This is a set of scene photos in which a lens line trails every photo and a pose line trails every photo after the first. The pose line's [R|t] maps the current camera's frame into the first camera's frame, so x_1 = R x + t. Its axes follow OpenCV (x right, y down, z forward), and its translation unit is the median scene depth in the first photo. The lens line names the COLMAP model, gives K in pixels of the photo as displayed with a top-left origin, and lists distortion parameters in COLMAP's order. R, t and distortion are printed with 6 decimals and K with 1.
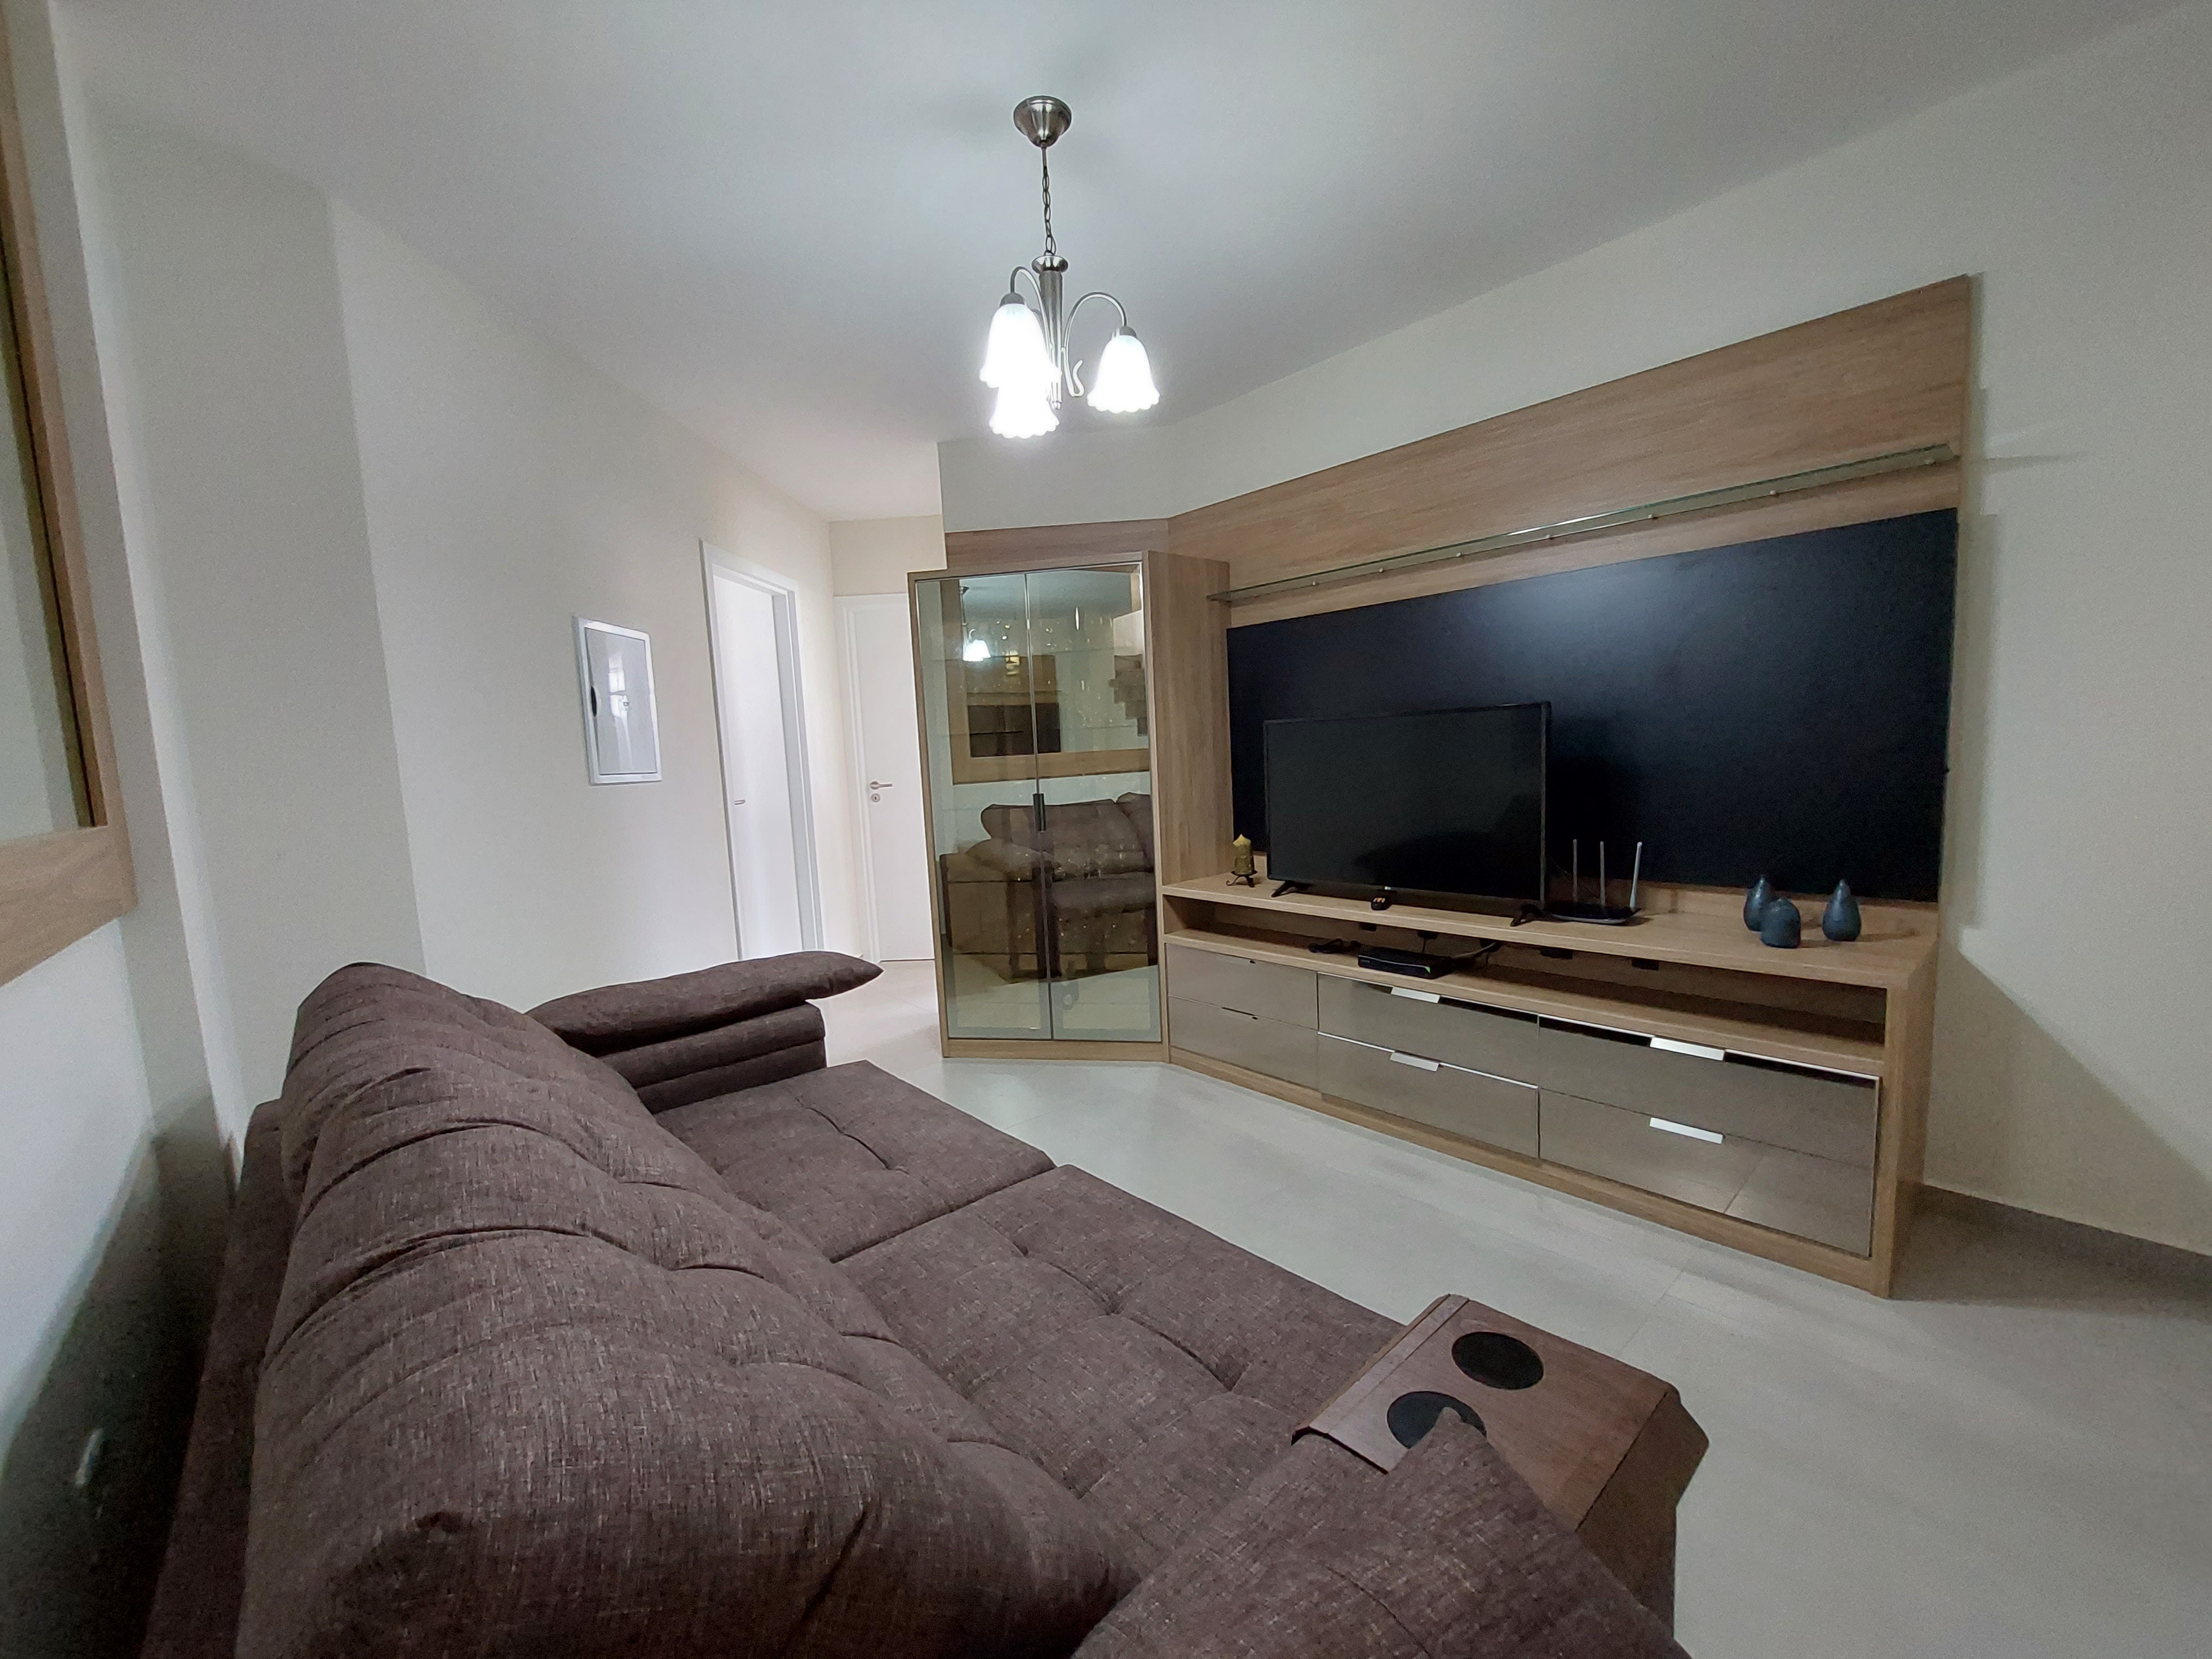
lens RADIAL K [[885.9, 0, 1113.3], [0, 885.9, 842.7], [0, 0, 1]] dist [-0.019067, -0.000024]
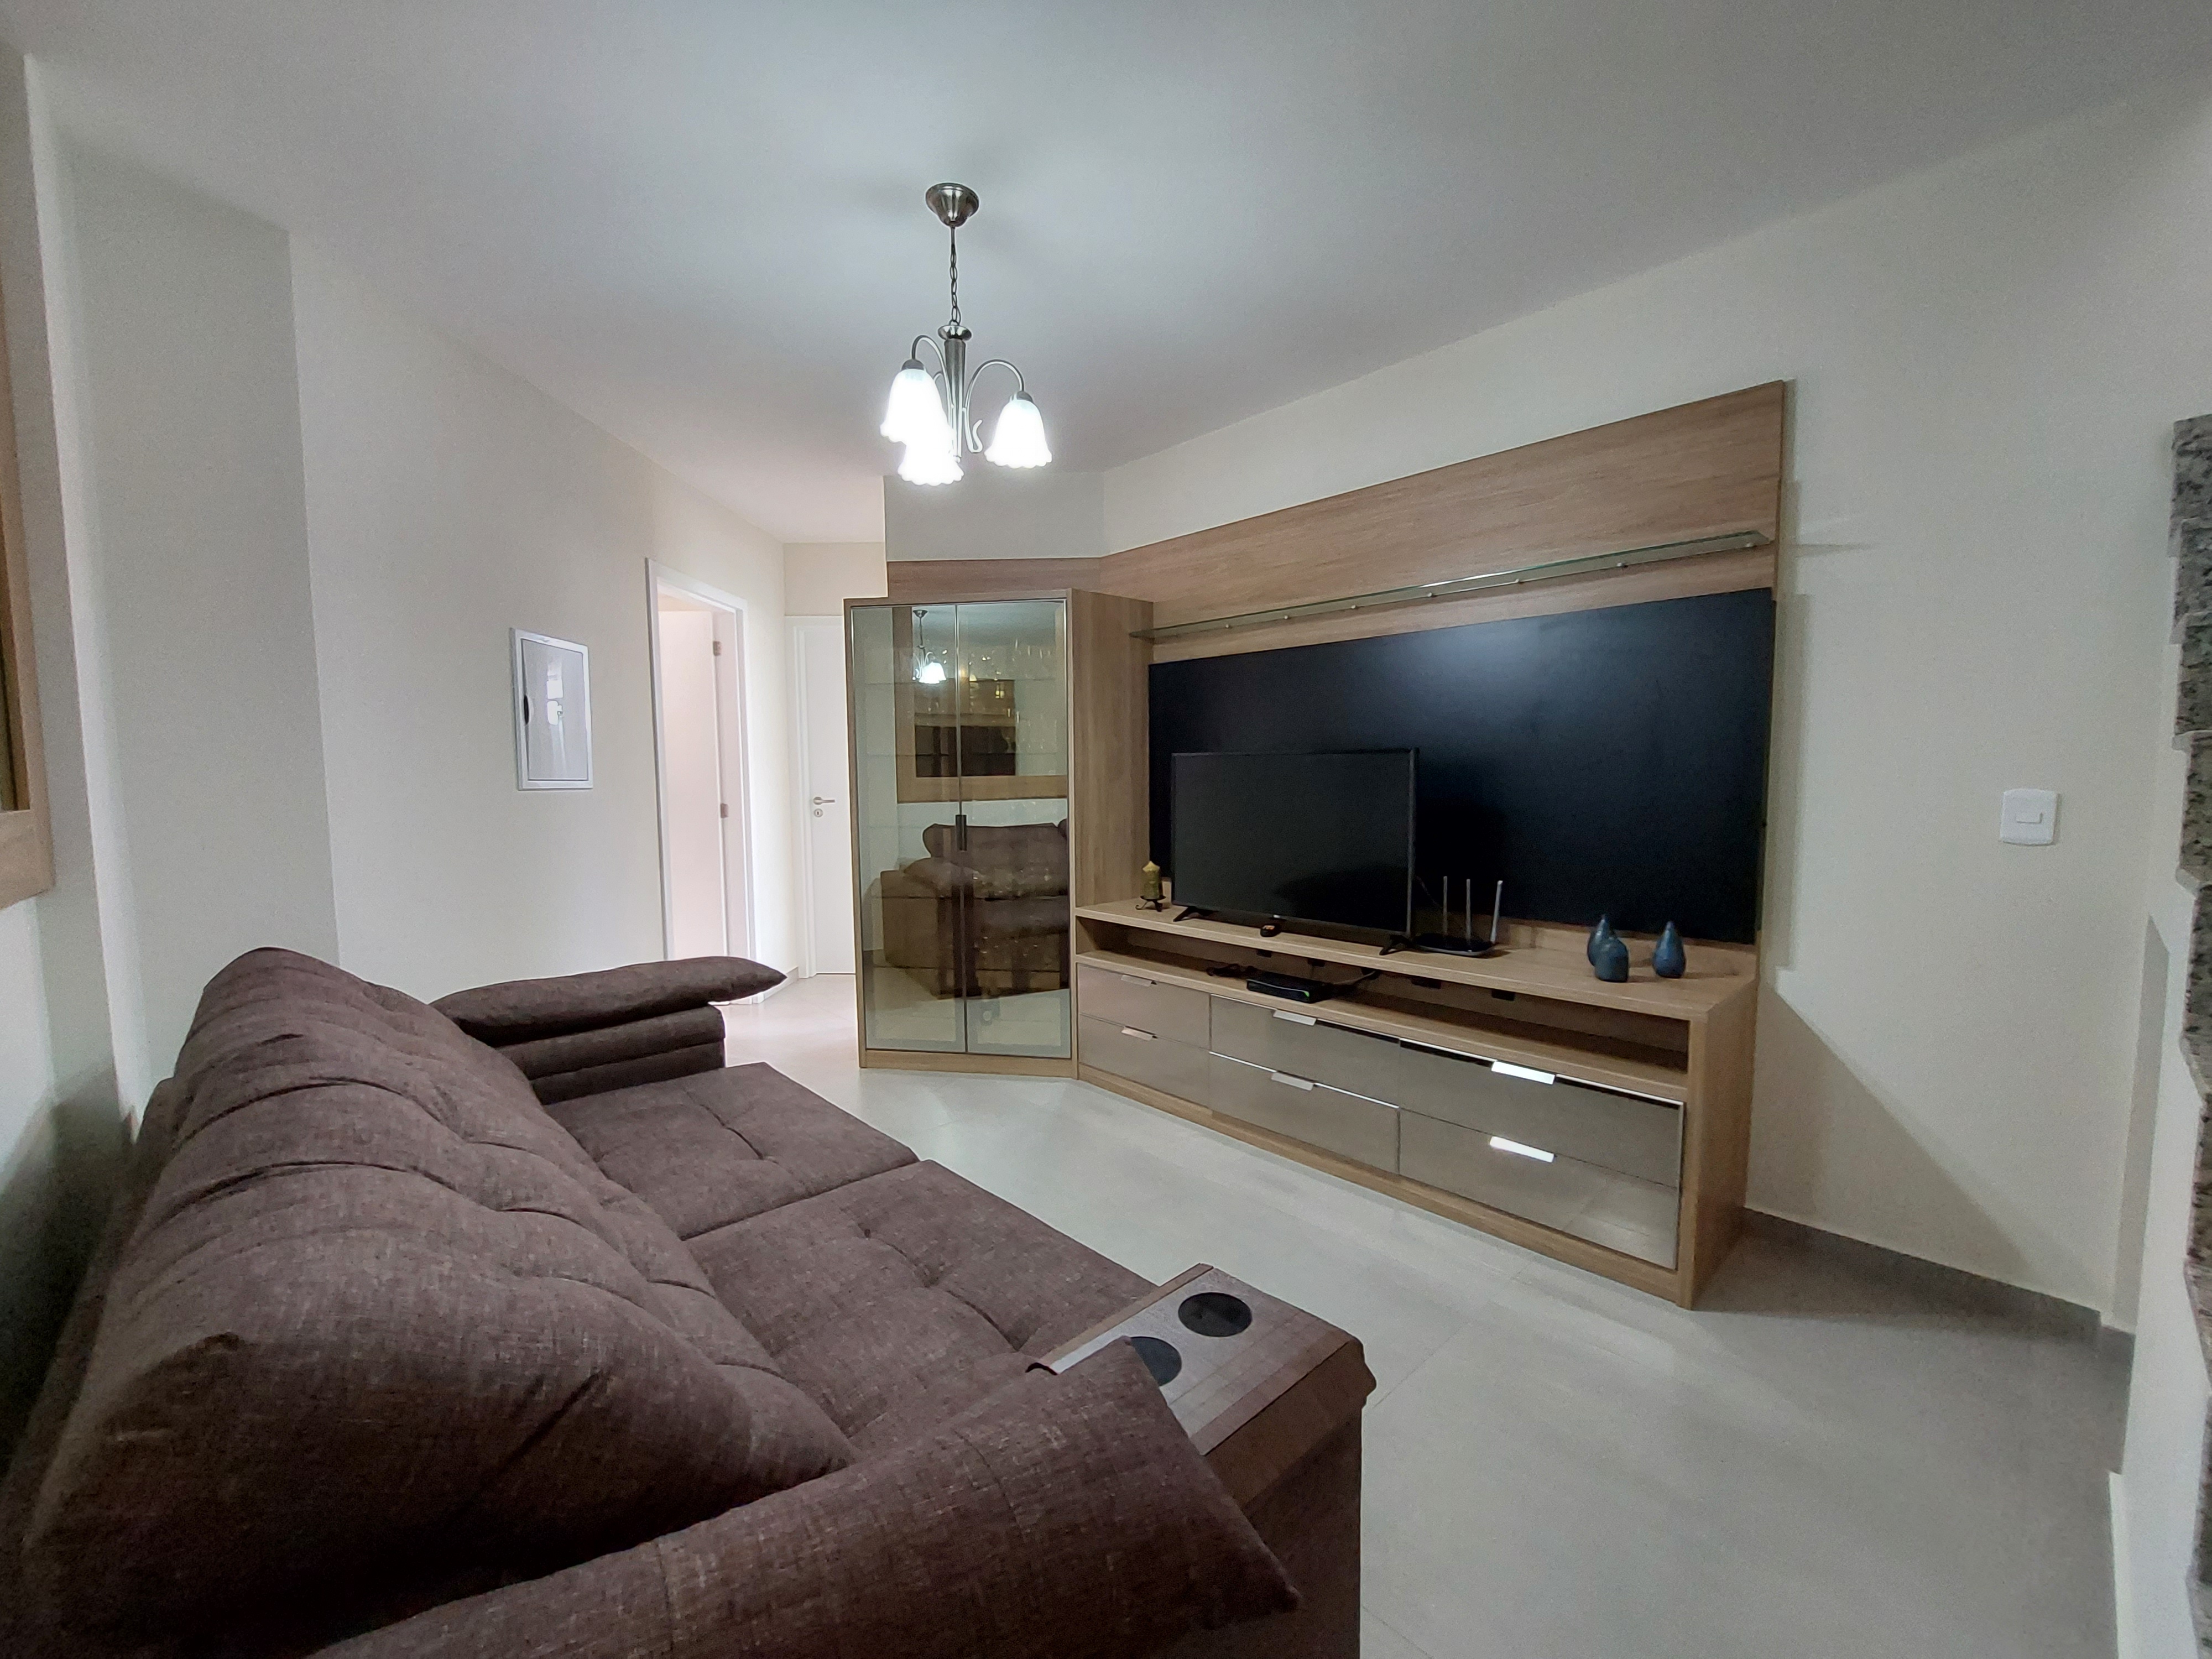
lens RADIAL K [[891.8, 0, 1113.4], [0, 891.8, 840.6], [0, 0, 1]] dist [-0.017610, 0.000104]
pose [[0.998921, 0.037448, 0.027451, 0.097621], [-0.036576, 0.998830, -0.031623, 0.002168], [-0.028603, 0.030584, 0.999123, -0.074248]]
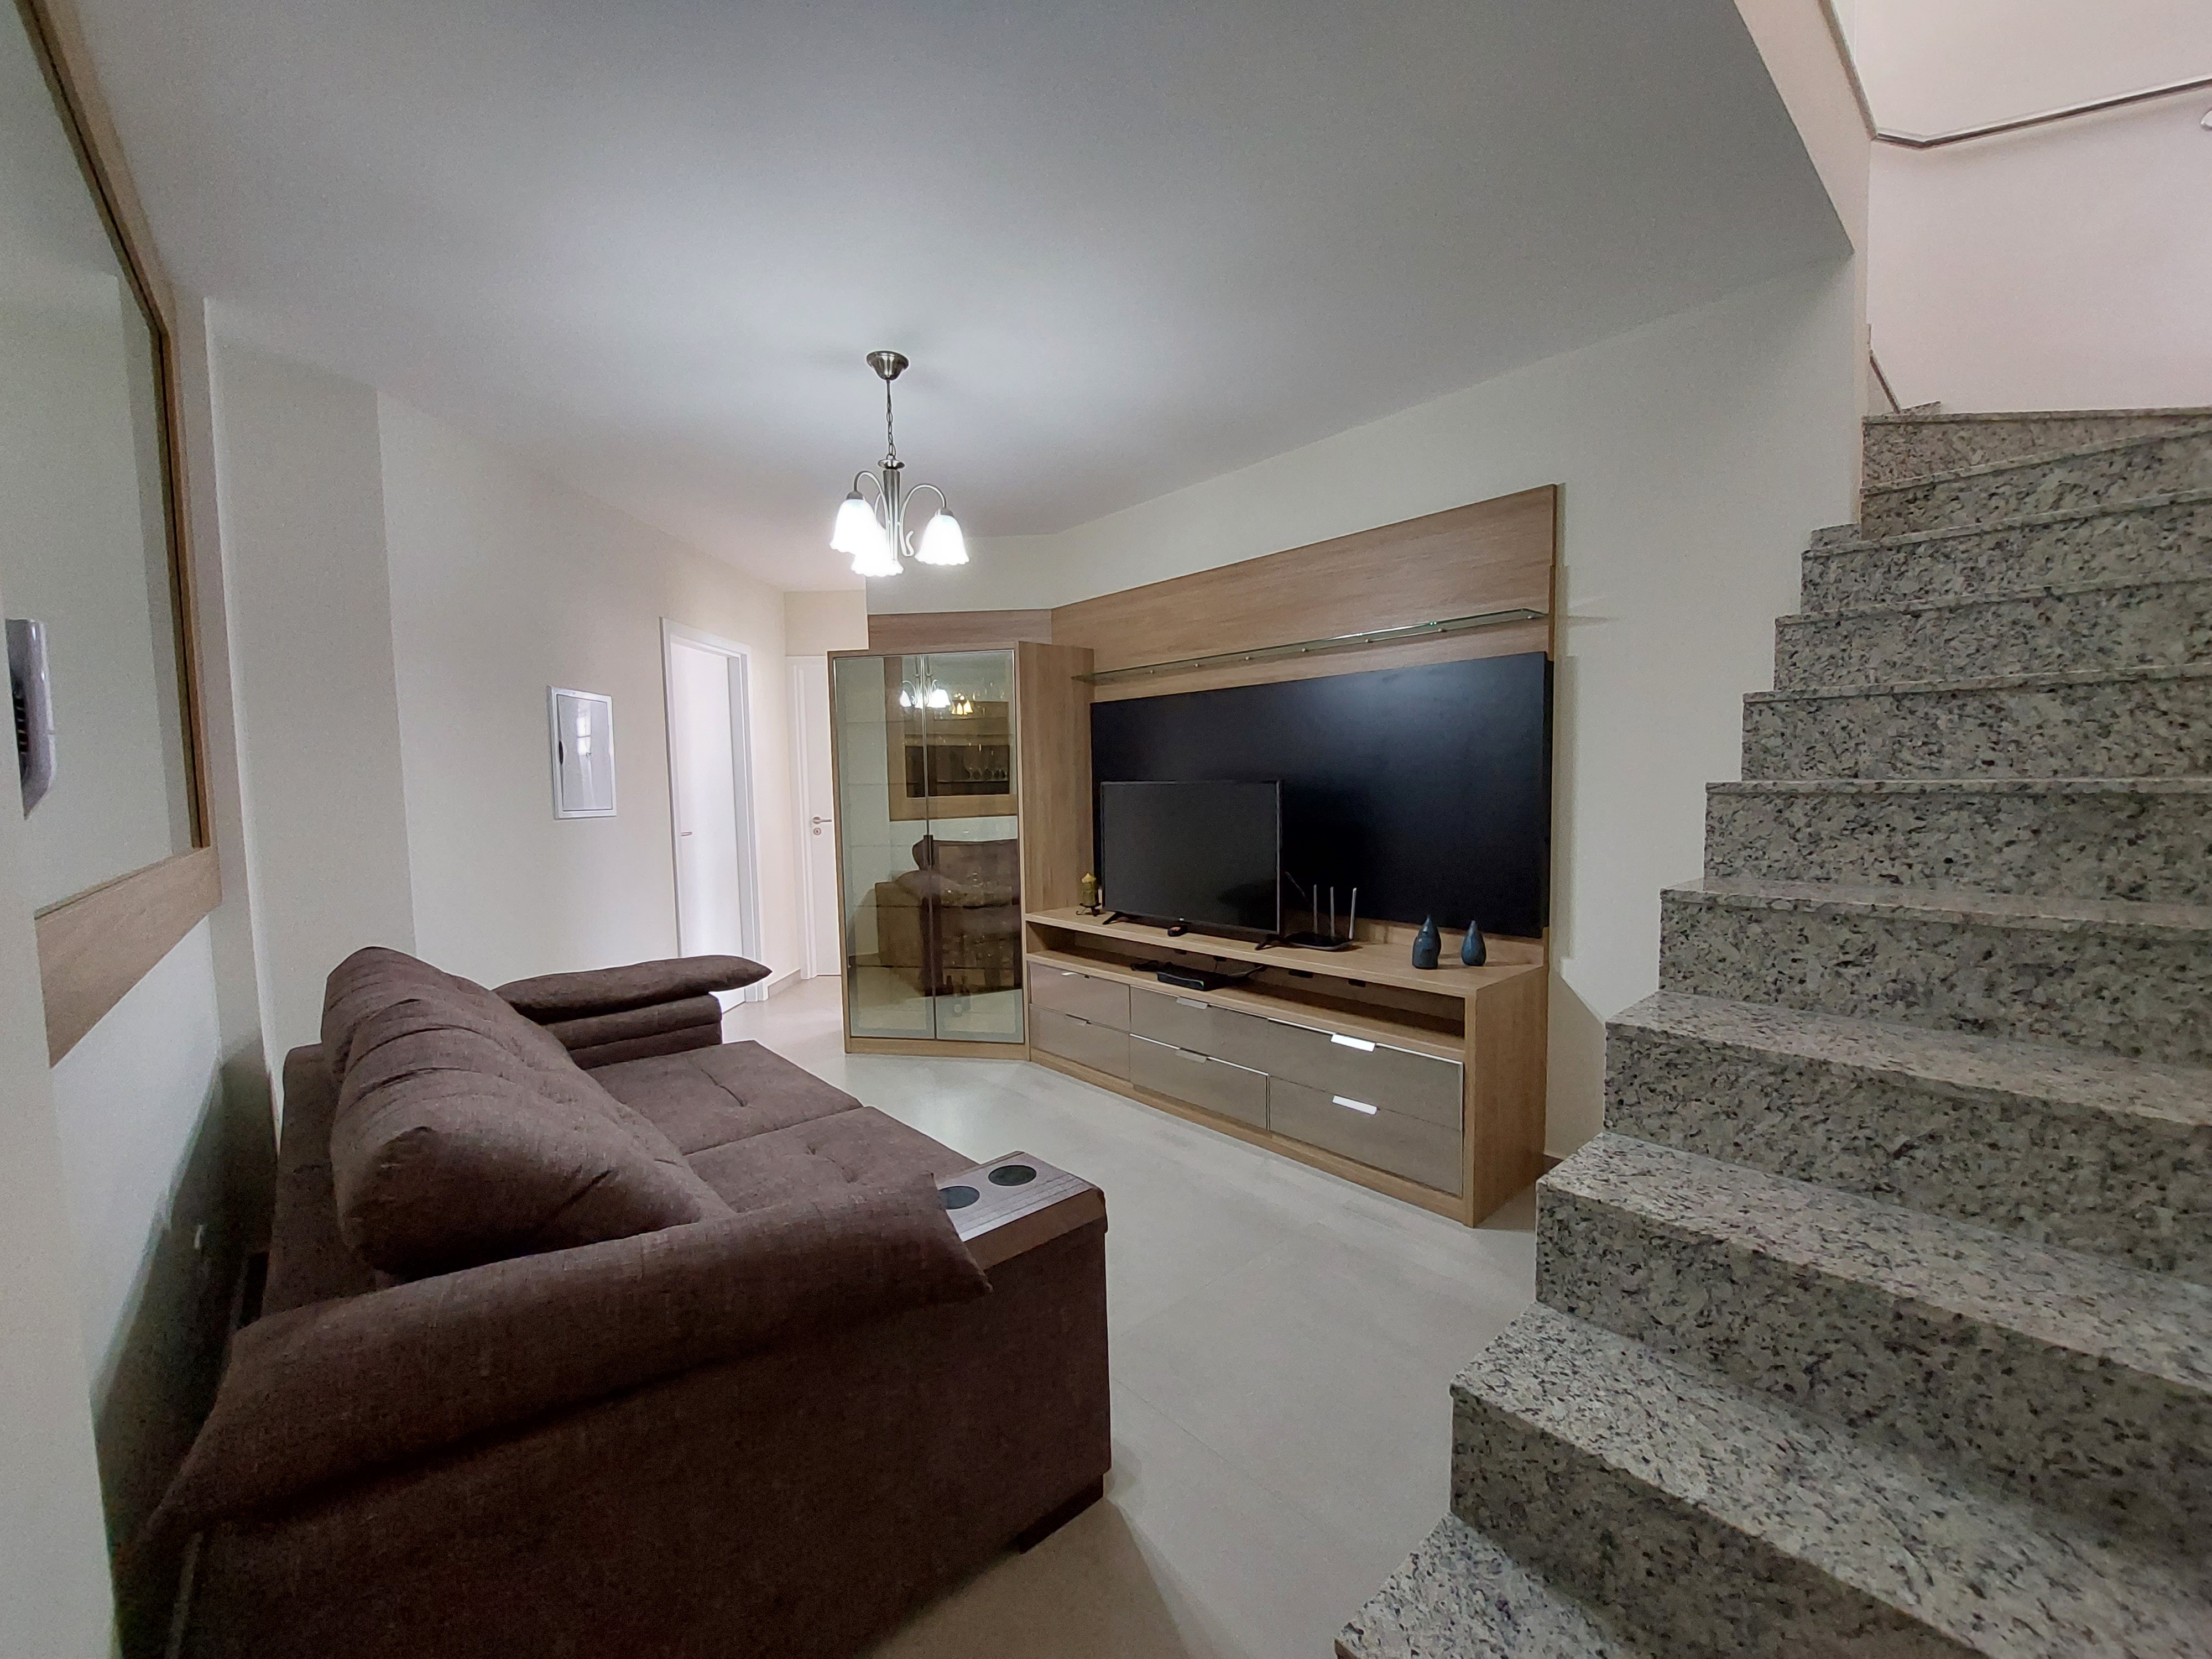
lens RADIAL K [[891.8, 0, 1121.0], [0, 891.8, 843.6], [0, 0, 1]] dist [-0.026908, 0.004474]
pose [[0.999562, 0.027842, 0.010023, 0.244820], [-0.027461, 0.998963, -0.036313, -0.009323], [-0.011024, 0.036022, 0.999290, -0.324849]]
